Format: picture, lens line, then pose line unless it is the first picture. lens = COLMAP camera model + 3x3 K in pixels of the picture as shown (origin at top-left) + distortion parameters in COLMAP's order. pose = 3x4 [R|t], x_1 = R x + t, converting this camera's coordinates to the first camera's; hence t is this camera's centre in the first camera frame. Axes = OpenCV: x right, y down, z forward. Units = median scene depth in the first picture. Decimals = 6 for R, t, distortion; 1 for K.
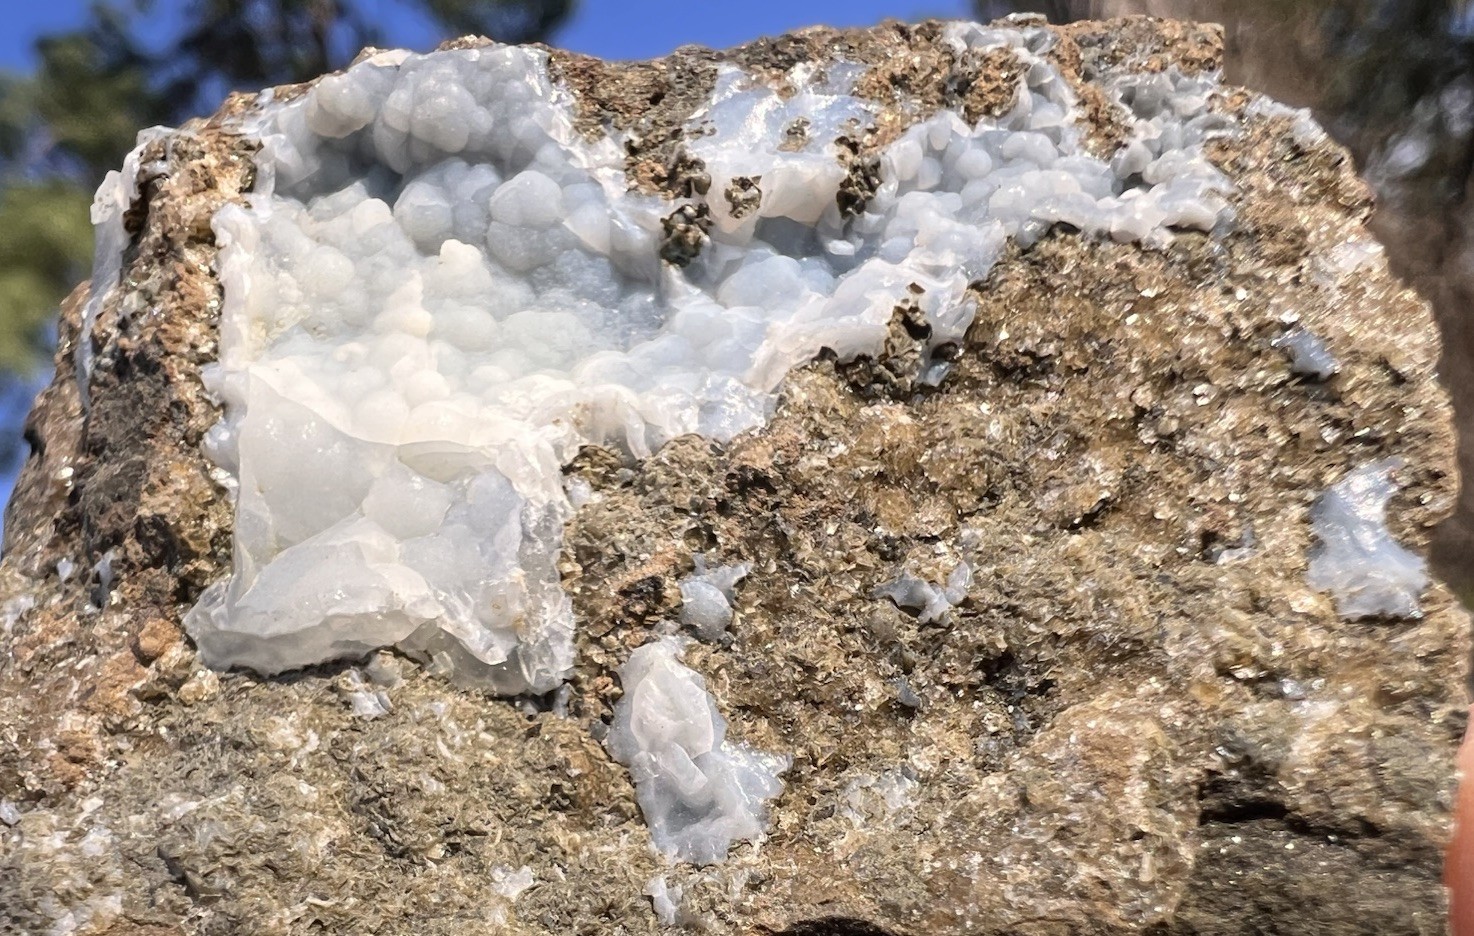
lens RADIAL K [[1248.6, 0, 631.3], [0, 1248.6, 790.2], [0, 0, 1]] dist [-0.004223, -0.029263]
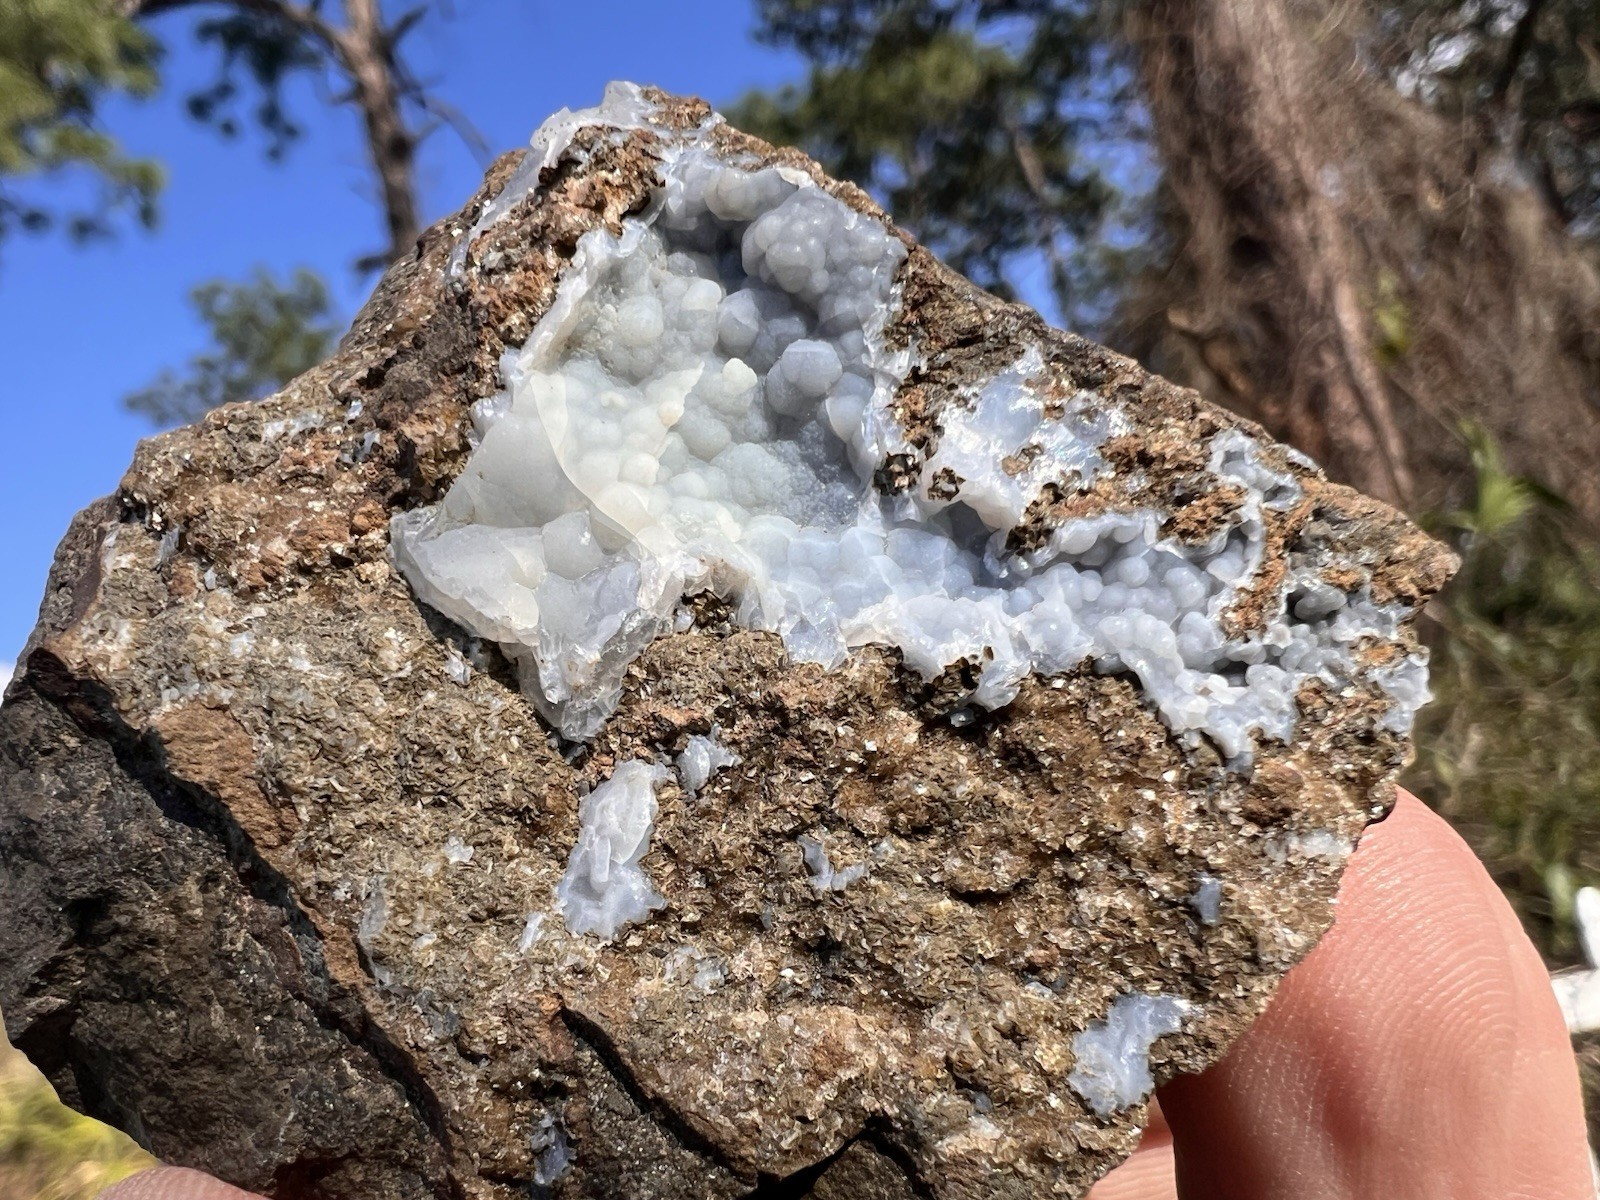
lens RADIAL K [[1227.7, 0, 699.3], [0, 1227.7, 787.8], [0, 0, 1]] dist [0.006528, -0.044089]
pose [[0.804753, 0.589034, -0.073564, 0.162918], [-0.552627, 0.788666, 0.269461, -0.452610], [0.216739, -0.176196, 0.960197, -0.213518]]
